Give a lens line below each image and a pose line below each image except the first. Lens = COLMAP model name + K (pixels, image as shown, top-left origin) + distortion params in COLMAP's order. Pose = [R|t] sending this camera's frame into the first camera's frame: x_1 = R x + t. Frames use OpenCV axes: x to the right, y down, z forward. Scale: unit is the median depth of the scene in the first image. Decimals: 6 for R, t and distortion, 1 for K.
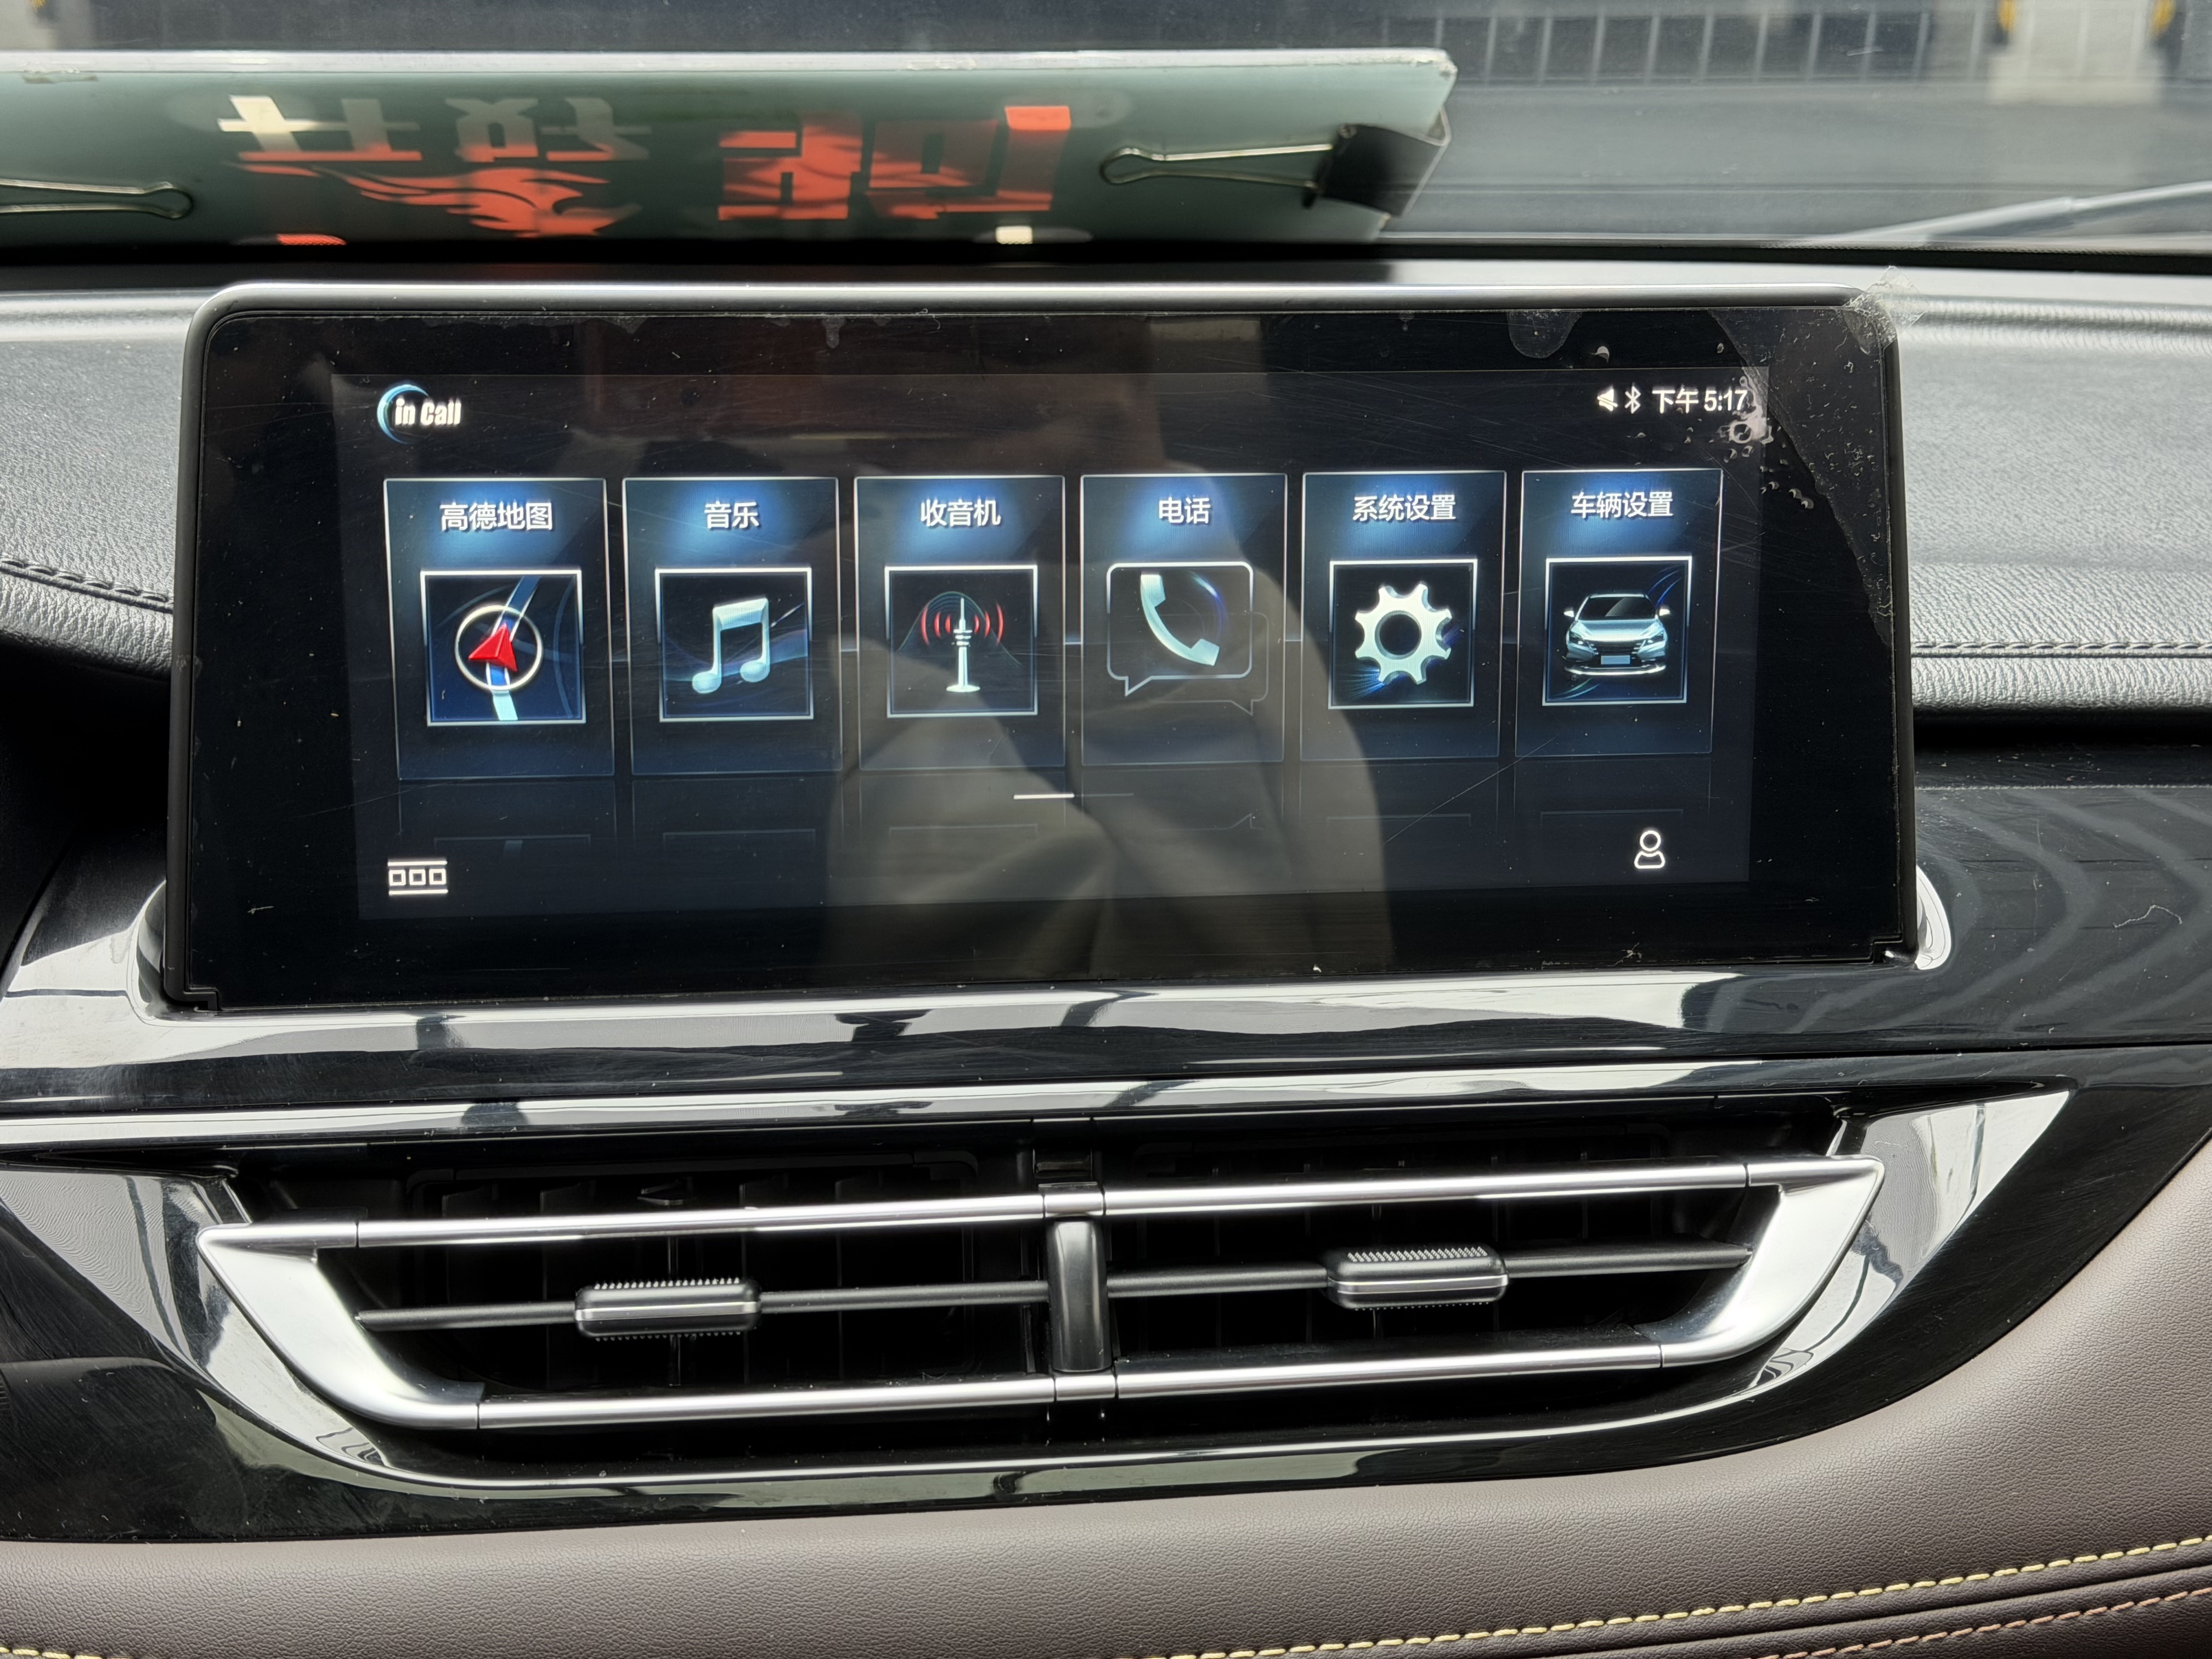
lens RADIAL K [[3095.3, 0, 1101.1], [0, 3095.3, 833.9], [0, 0, 1]] dist [0.219877, -0.593162]
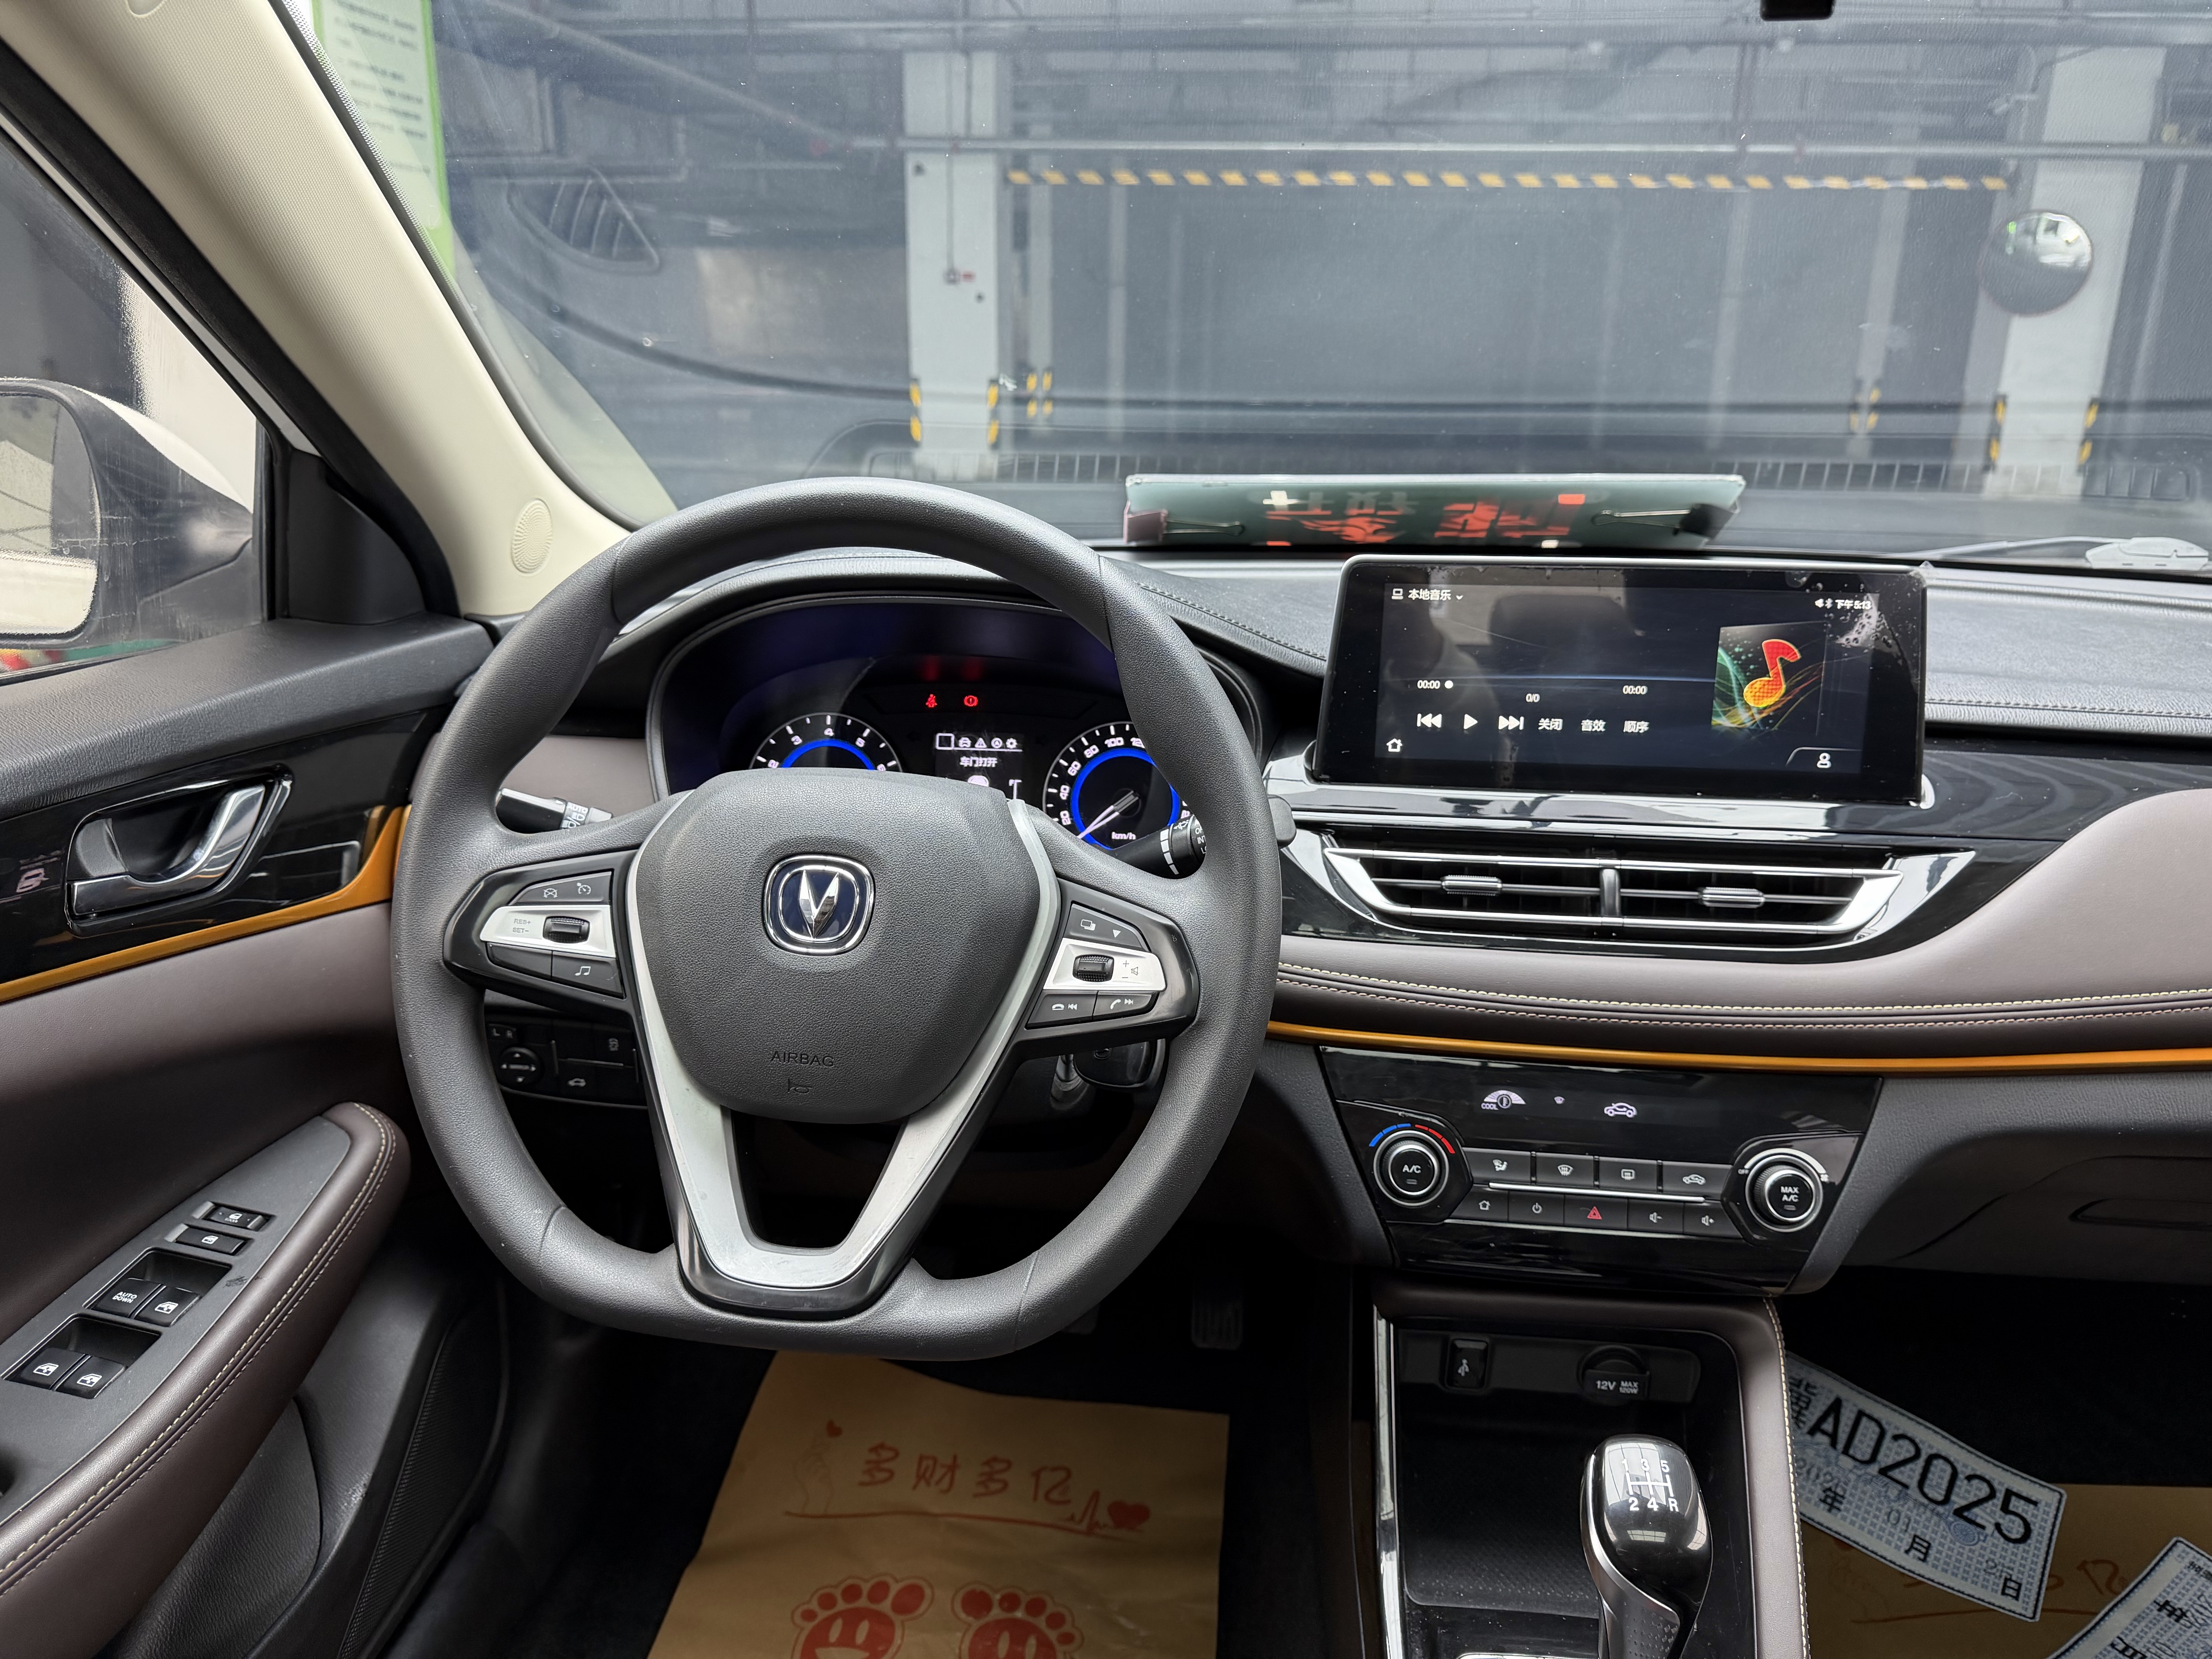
lens RADIAL K [[1571.3, 0, 1095.5], [0, 1571.3, 836.4], [0, 0, 1]] dist [0.067928, -0.089170]
pose [[0.972669, 0.064273, -0.223123, -0.146553], [-0.065940, 0.997824, -0.000023, 0.119999], [0.222636, 0.014736, 0.974790, -0.578109]]
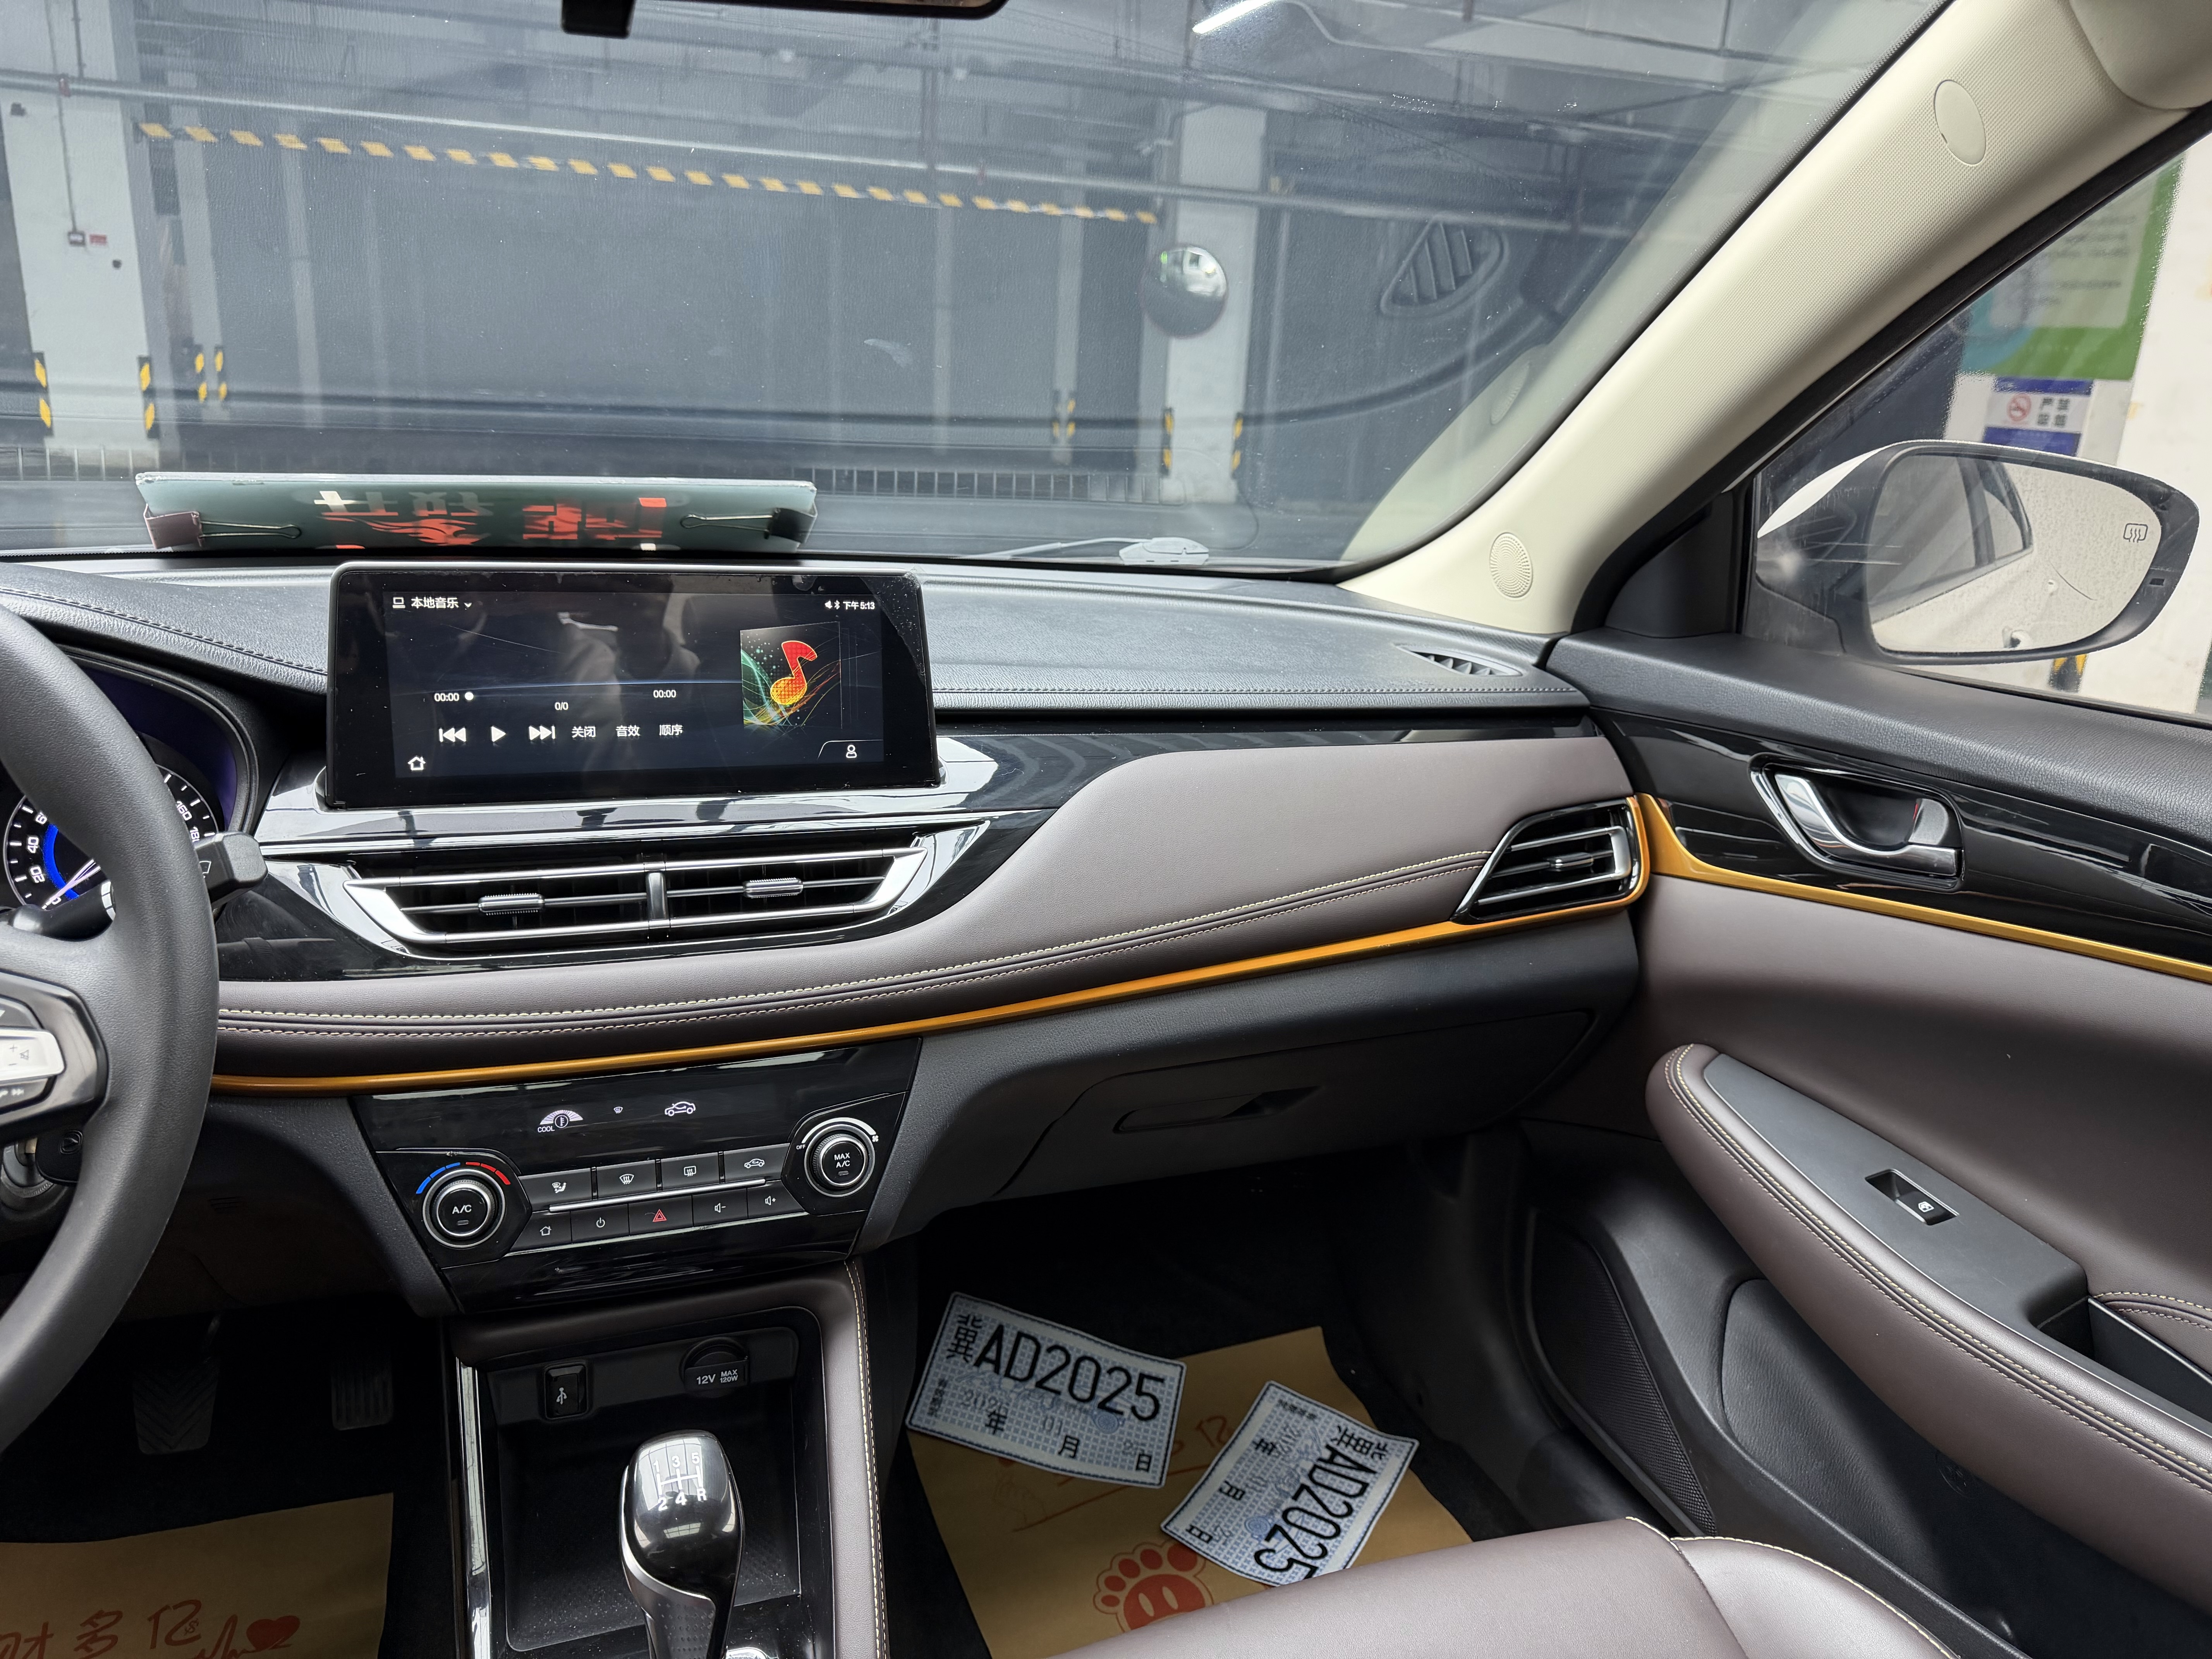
lens RADIAL K [[1573.5, 0, 1106.9], [0, 1573.5, 832.2], [0, 0, 1]] dist [0.114849, -0.198807]
pose [[0.975484, -0.029081, 0.218140, 0.081110], [0.031720, 0.999460, -0.008604, 0.107250], [-0.217772, 0.015312, 0.975880, -0.580197]]
